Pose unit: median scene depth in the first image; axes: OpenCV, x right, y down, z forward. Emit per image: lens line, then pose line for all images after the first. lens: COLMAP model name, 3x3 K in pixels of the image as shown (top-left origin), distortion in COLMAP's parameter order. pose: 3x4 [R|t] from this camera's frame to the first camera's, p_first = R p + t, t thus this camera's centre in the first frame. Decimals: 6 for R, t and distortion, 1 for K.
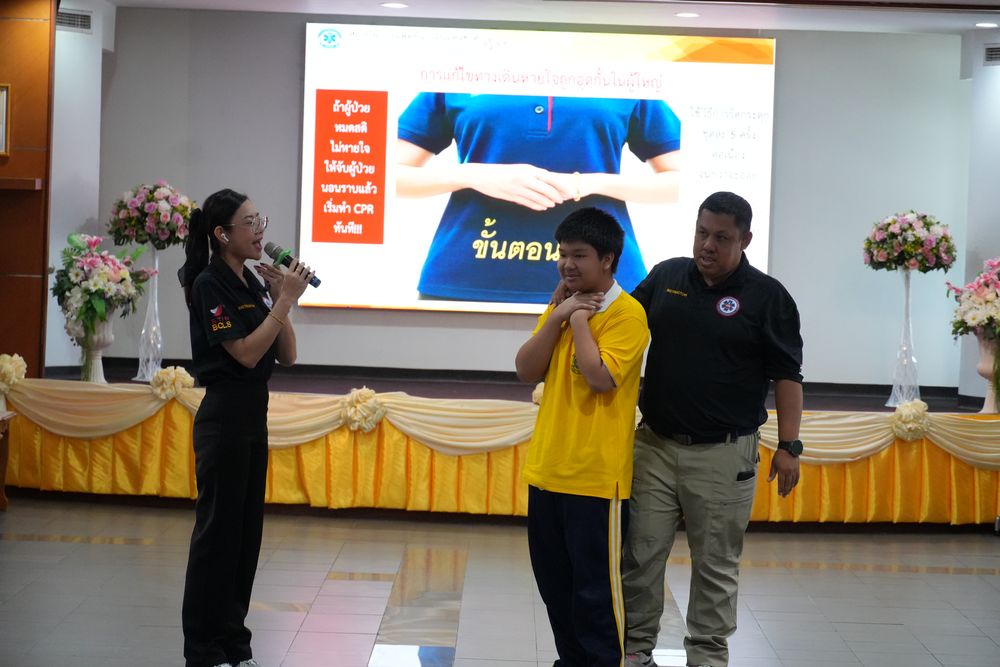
lens RADIAL K [[3293.0, 0, 518.2], [0, 3293.0, 368.2], [0, 0, 1]] dist [-0.022132, 0.000000]
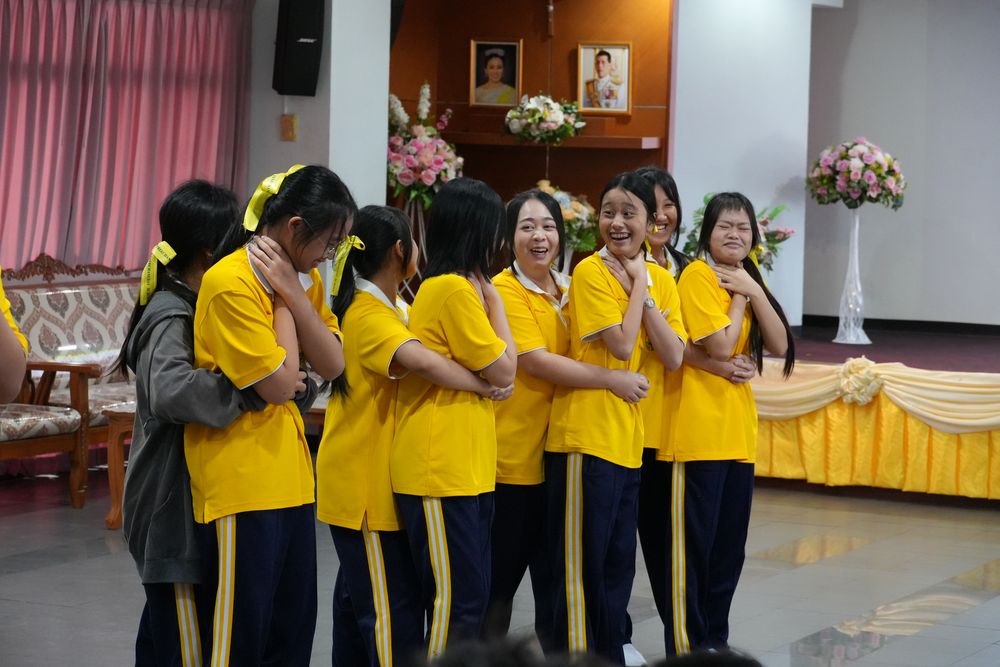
lens RADIAL K [[3015.4, 0, 474.6], [0, 3015.4, 318.2], [0, 0, 1]] dist [0.129973, 0.000000]
pose [[0.899895, 0.015117, -0.435844, 0.224894], [-0.015237, 0.999879, 0.003220, -0.006101], [0.435840, 0.003743, 0.900016, 0.186027]]
